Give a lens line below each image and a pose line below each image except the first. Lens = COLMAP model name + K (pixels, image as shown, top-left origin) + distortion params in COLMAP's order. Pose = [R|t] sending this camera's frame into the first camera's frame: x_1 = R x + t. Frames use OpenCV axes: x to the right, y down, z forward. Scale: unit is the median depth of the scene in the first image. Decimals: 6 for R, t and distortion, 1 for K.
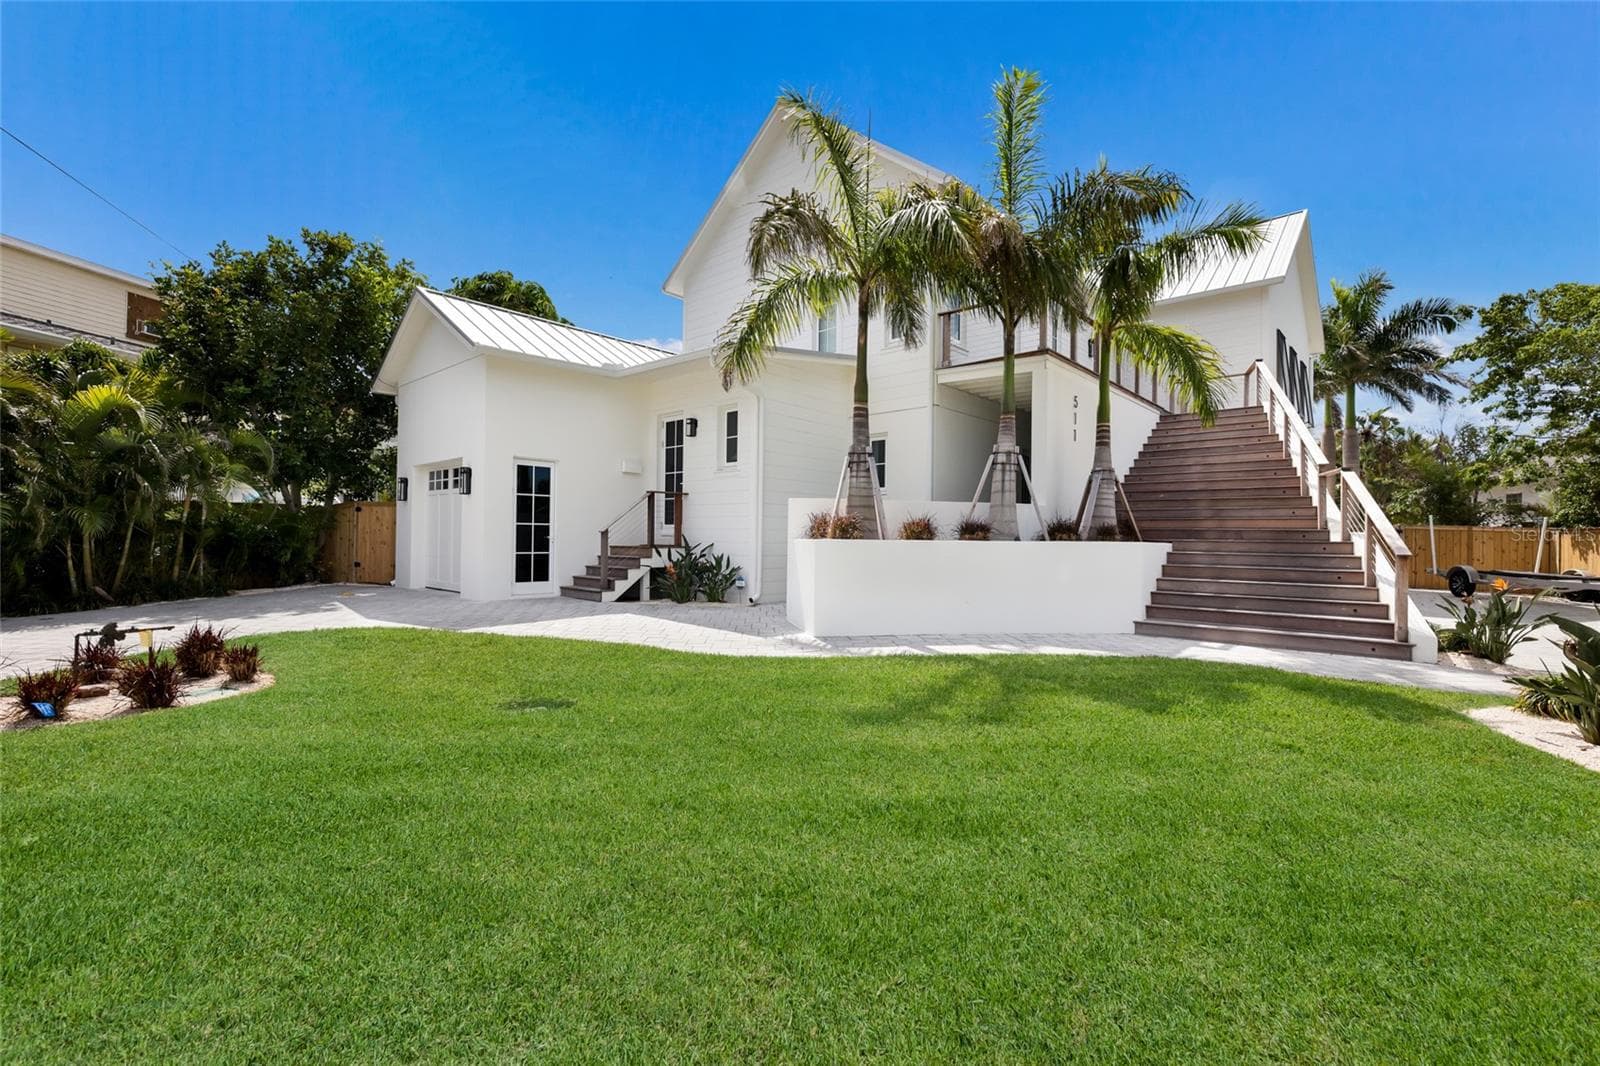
lens RADIAL K [[680.1, 0, 800.0], [0, 680.1, 533.0], [0, 0, 1]] dist [0.002914, 0.000012]
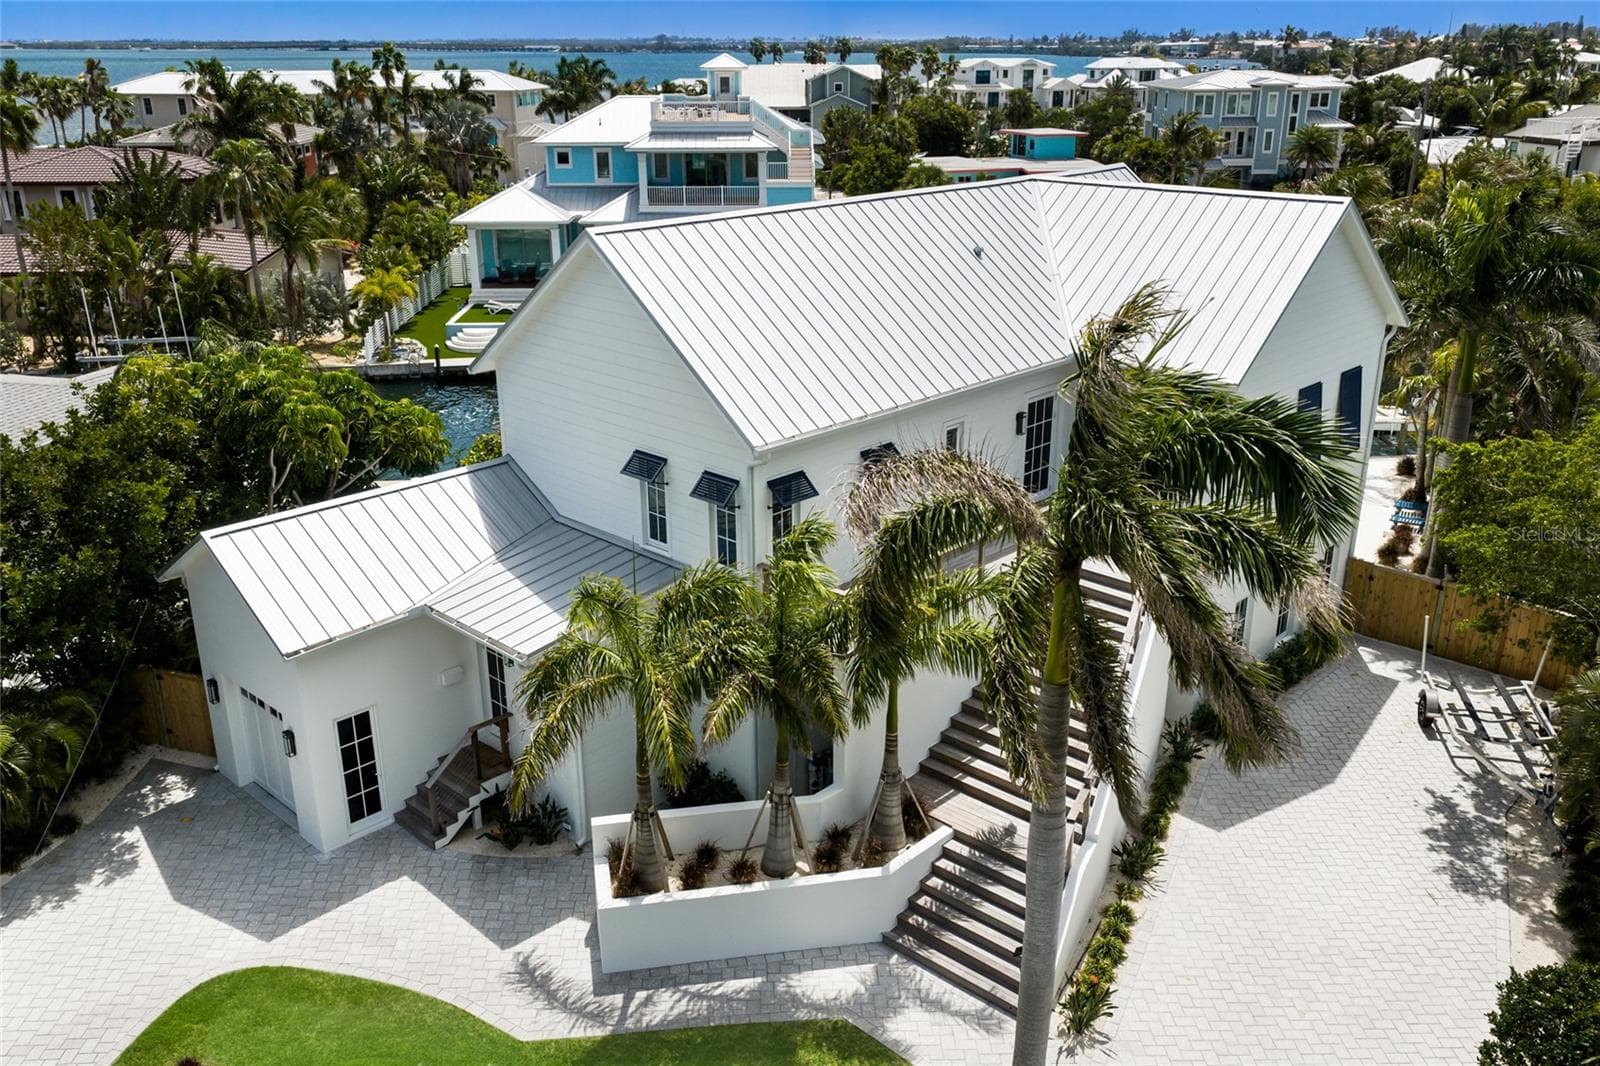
lens RADIAL K [[1310.9, 0, 810.9], [0, 1310.9, 538.5], [0, 0, 1]] dist [0.007351, -0.003147]
pose [[0.999760, -0.003504, -0.021627, 0.316774], [0.011015, 0.933703, 0.357879, -1.008566], [0.018939, -0.358032, 0.933517, -0.675601]]
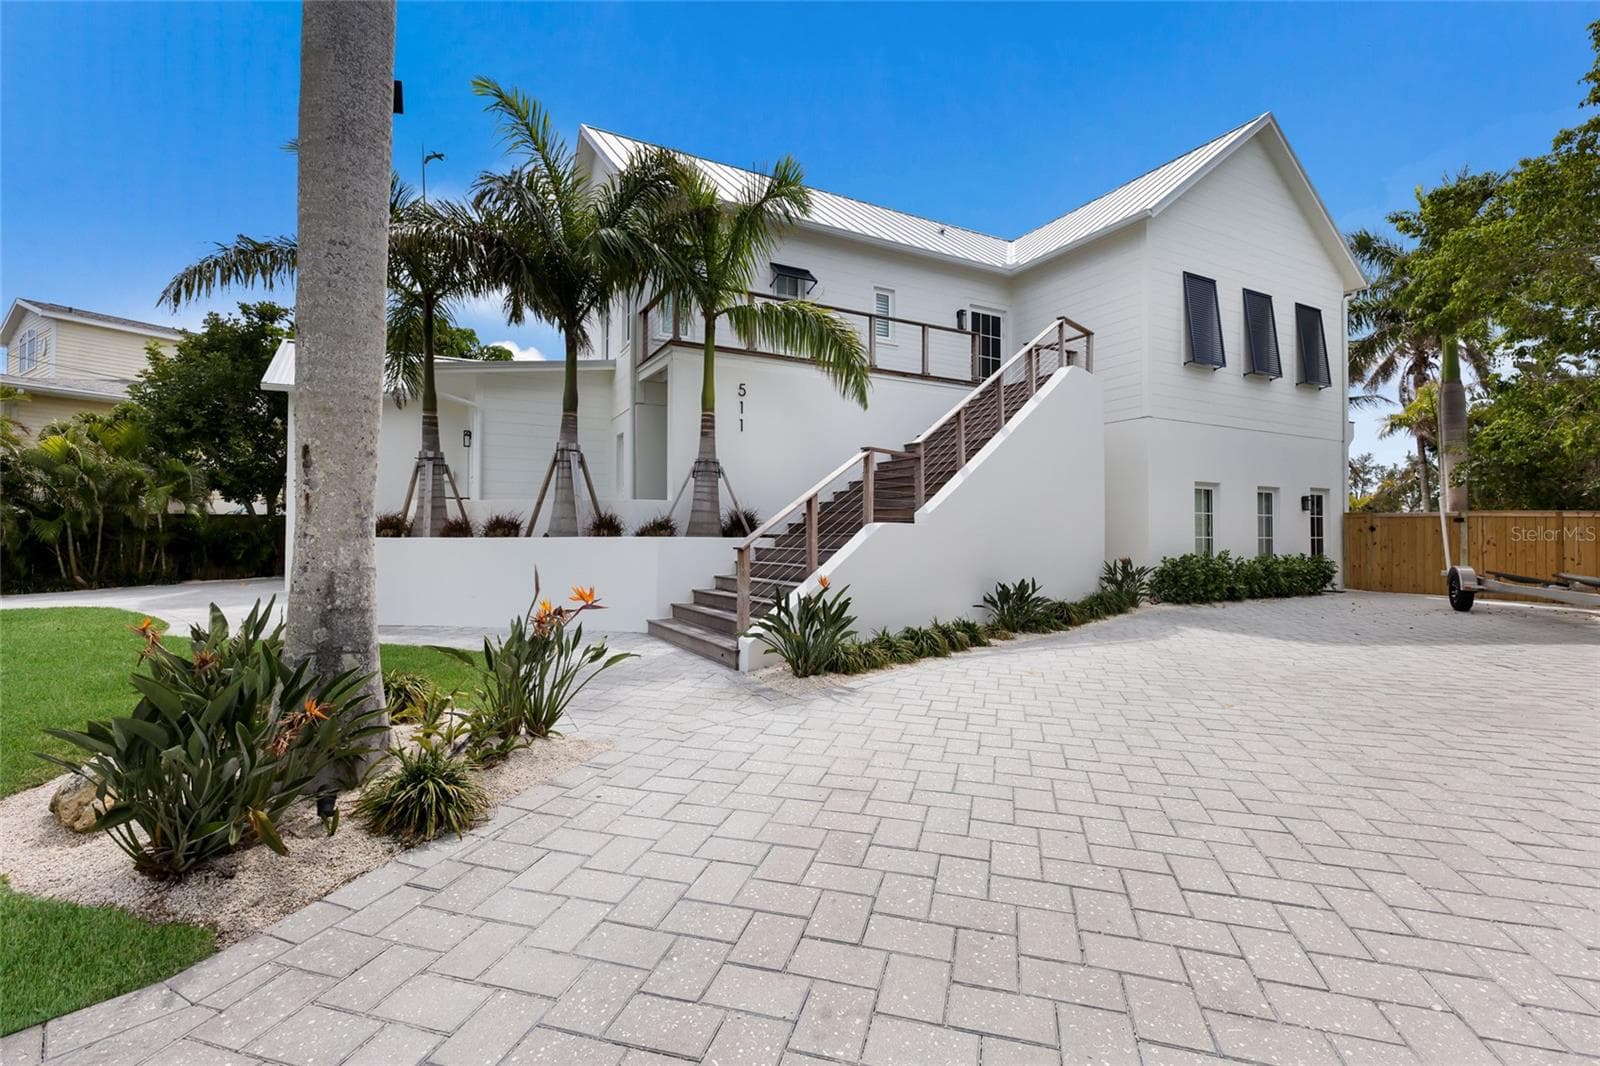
lens RADIAL K [[701.2, 0, 804.4], [0, 701.2, 520.1], [0, 0, 1]] dist [-0.002226, -0.000205]
pose [[0.945852, -0.017867, -0.324105, 0.769007], [0.011446, 0.999699, -0.021707, 0.009758], [0.324395, 0.016821, 0.945772, 0.104484]]
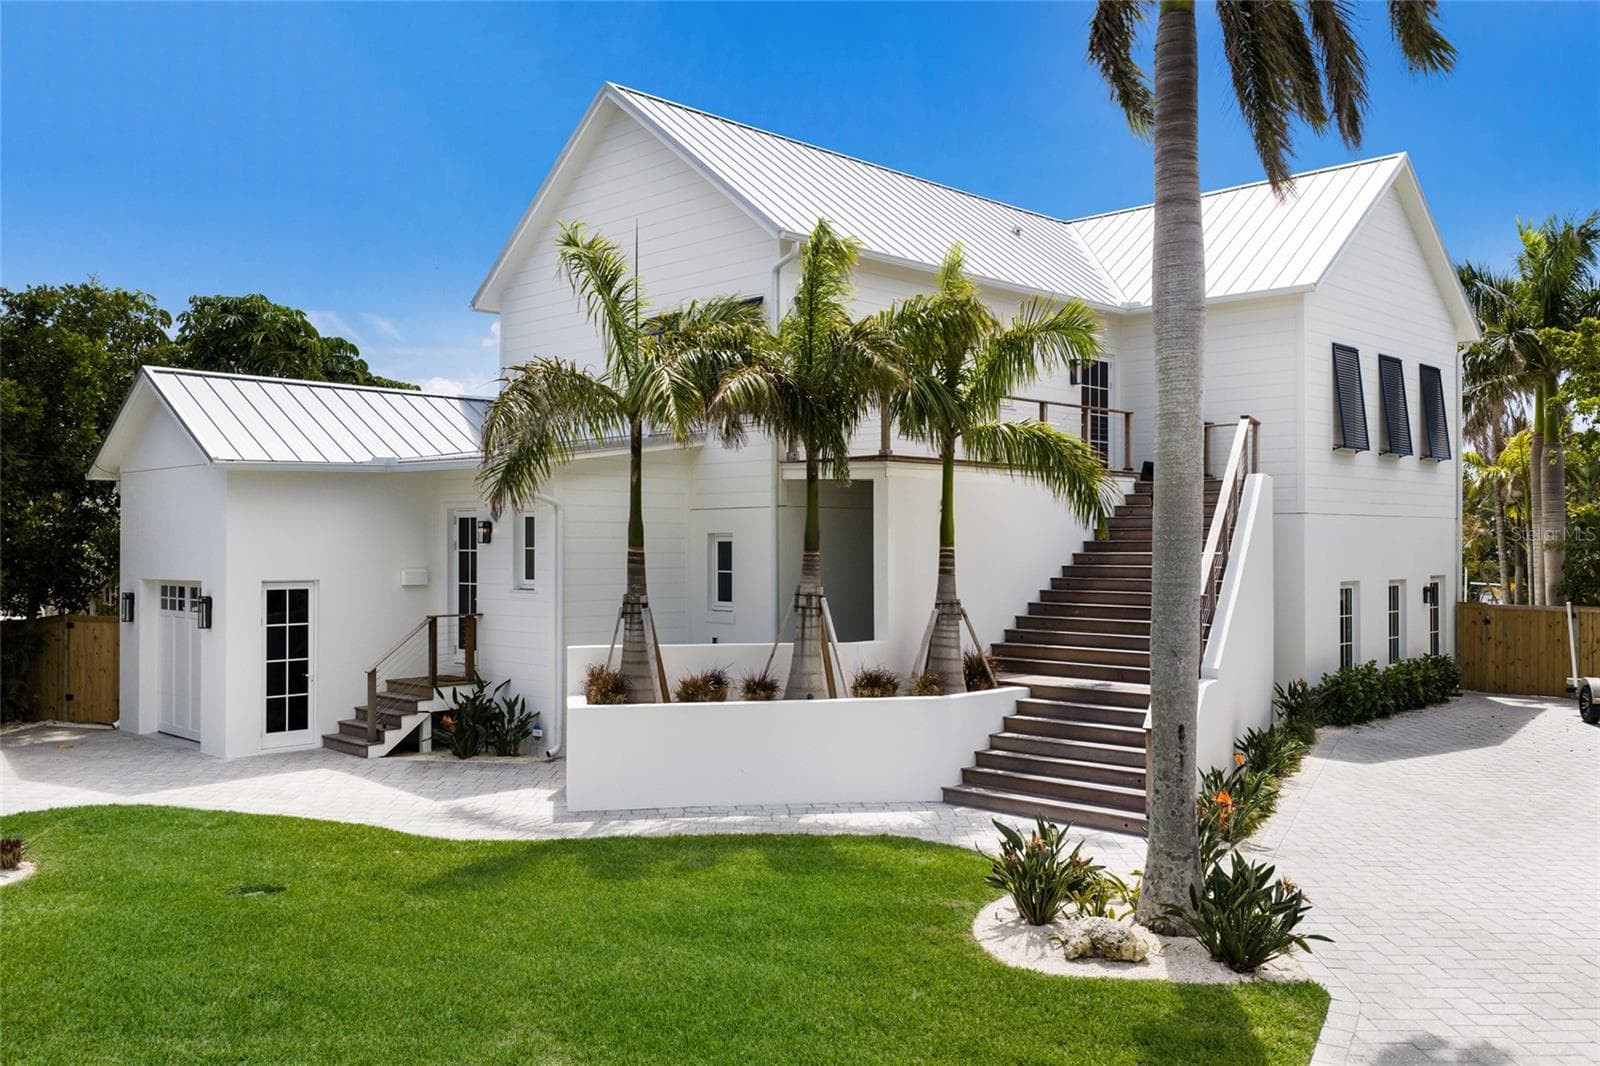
lens RADIAL K [[1310.9, 0, 810.9], [0, 1310.9, 538.5], [0, 0, 1]] dist [0.007351, -0.003147]
pose [[0.999343, -0.012511, -0.034013, 0.287879], [0.012620, 0.999916, 0.002991, -0.154490], [0.033973, -0.003418, 0.999417, -0.546805]]
